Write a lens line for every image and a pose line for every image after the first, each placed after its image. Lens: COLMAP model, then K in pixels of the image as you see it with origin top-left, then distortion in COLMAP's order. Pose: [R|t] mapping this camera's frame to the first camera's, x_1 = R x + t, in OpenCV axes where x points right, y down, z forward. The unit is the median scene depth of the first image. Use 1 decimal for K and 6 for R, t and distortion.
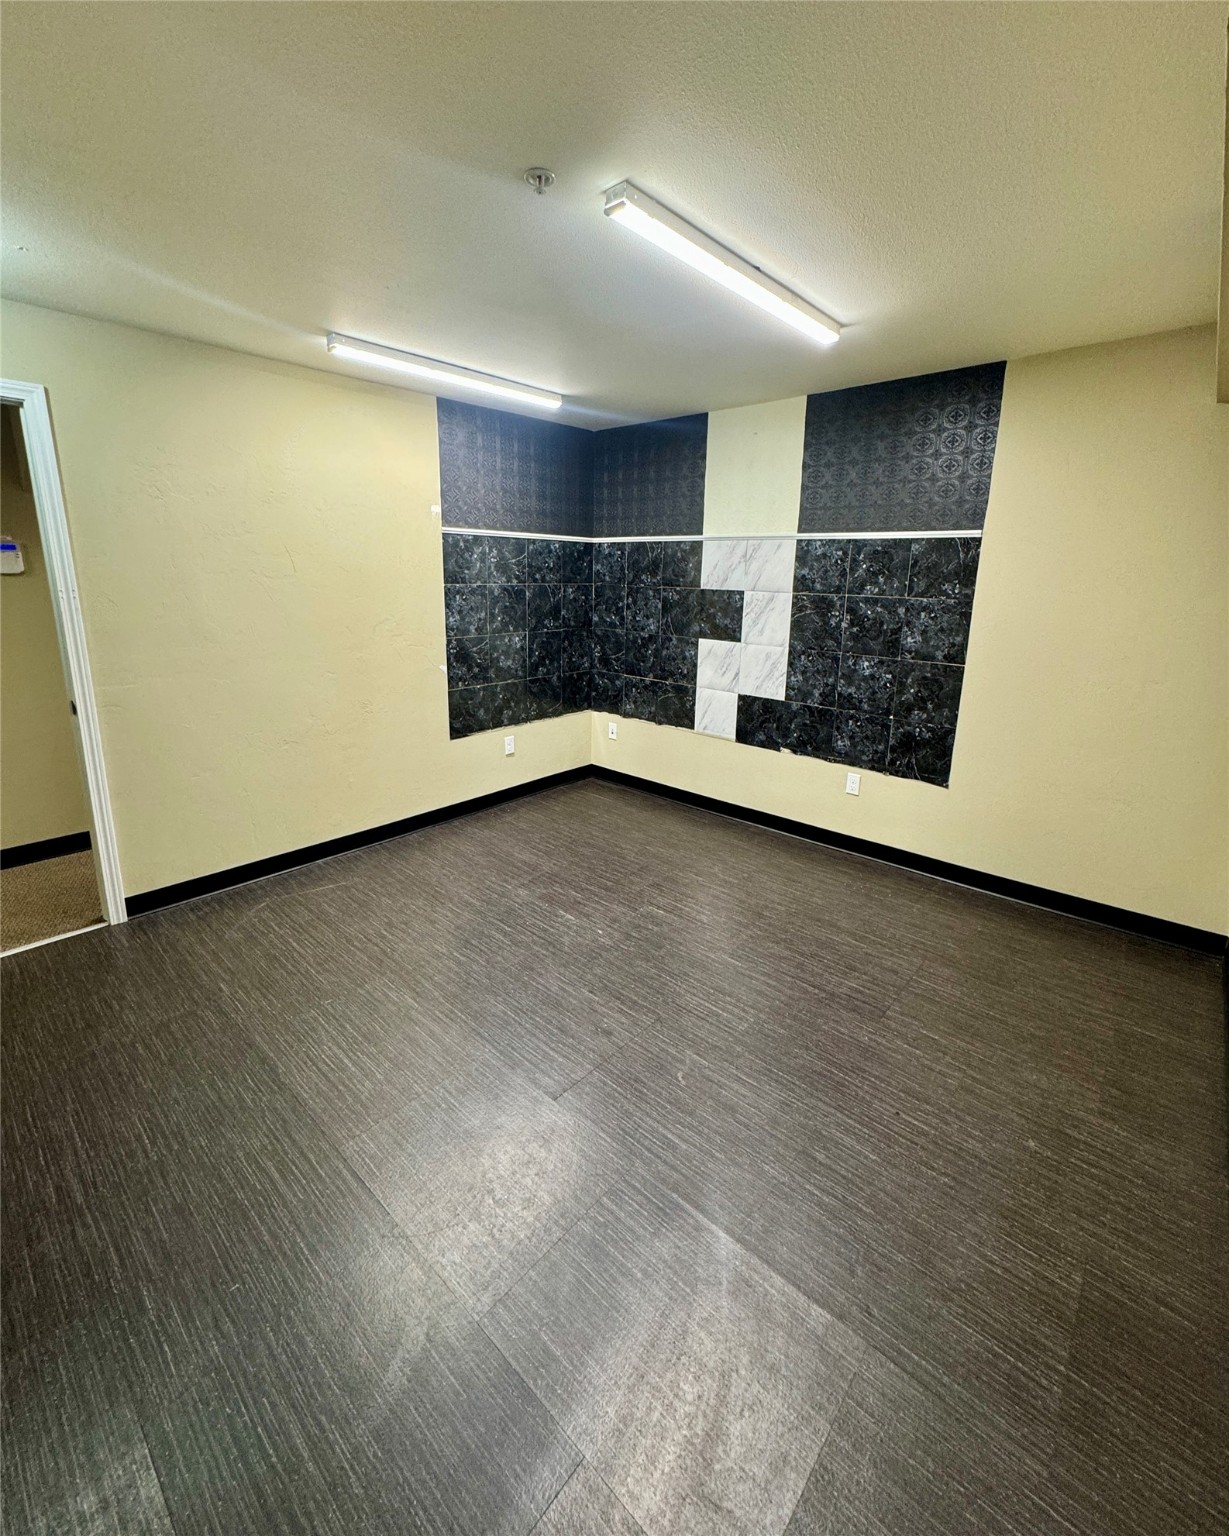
lens RADIAL K [[655.7, 0, 618.0], [0, 655.7, 718.1], [0, 0, 1]] dist [-0.000572, 0.000355]
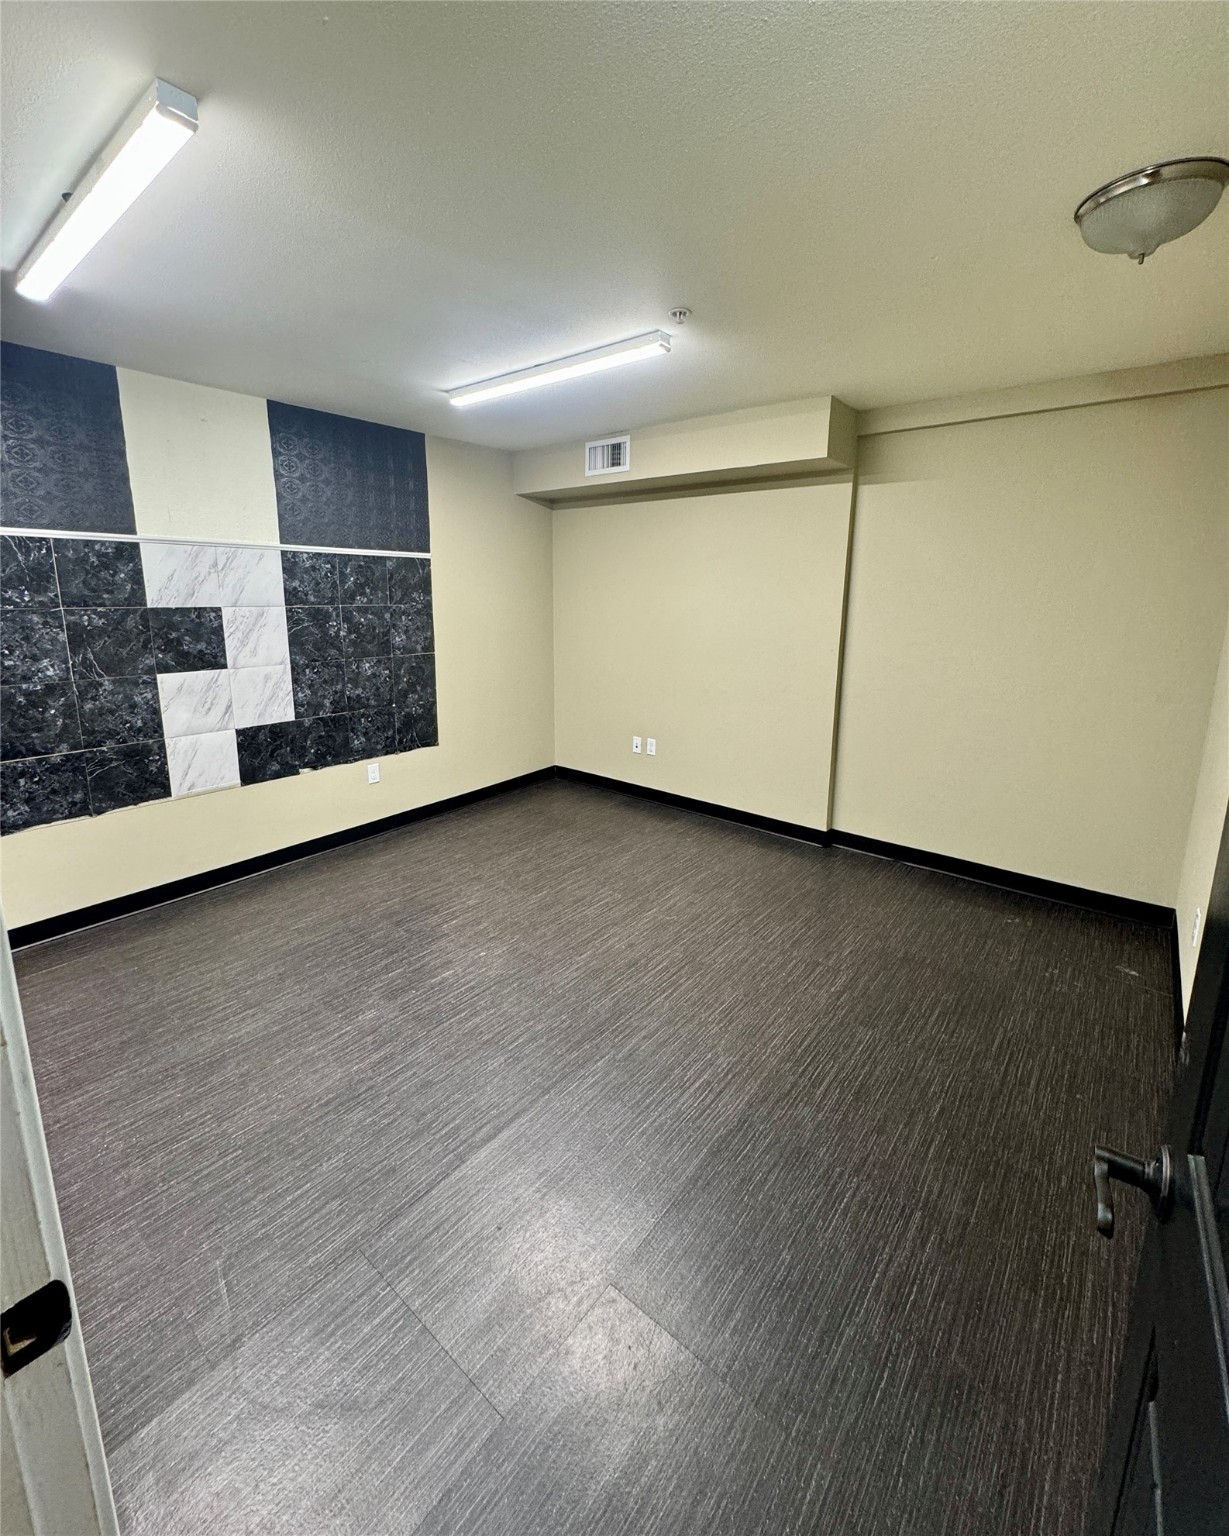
lens RADIAL K [[655.7, 0, 618.0], [0, 655.7, 718.1], [0, 0, 1]] dist [-0.000572, 0.000355]
pose [[-0.054628, -0.210018, 0.976170, -0.712263], [0.211443, 0.953026, 0.216871, -0.139336], [-0.975862, 0.218252, -0.007655, 0.566901]]
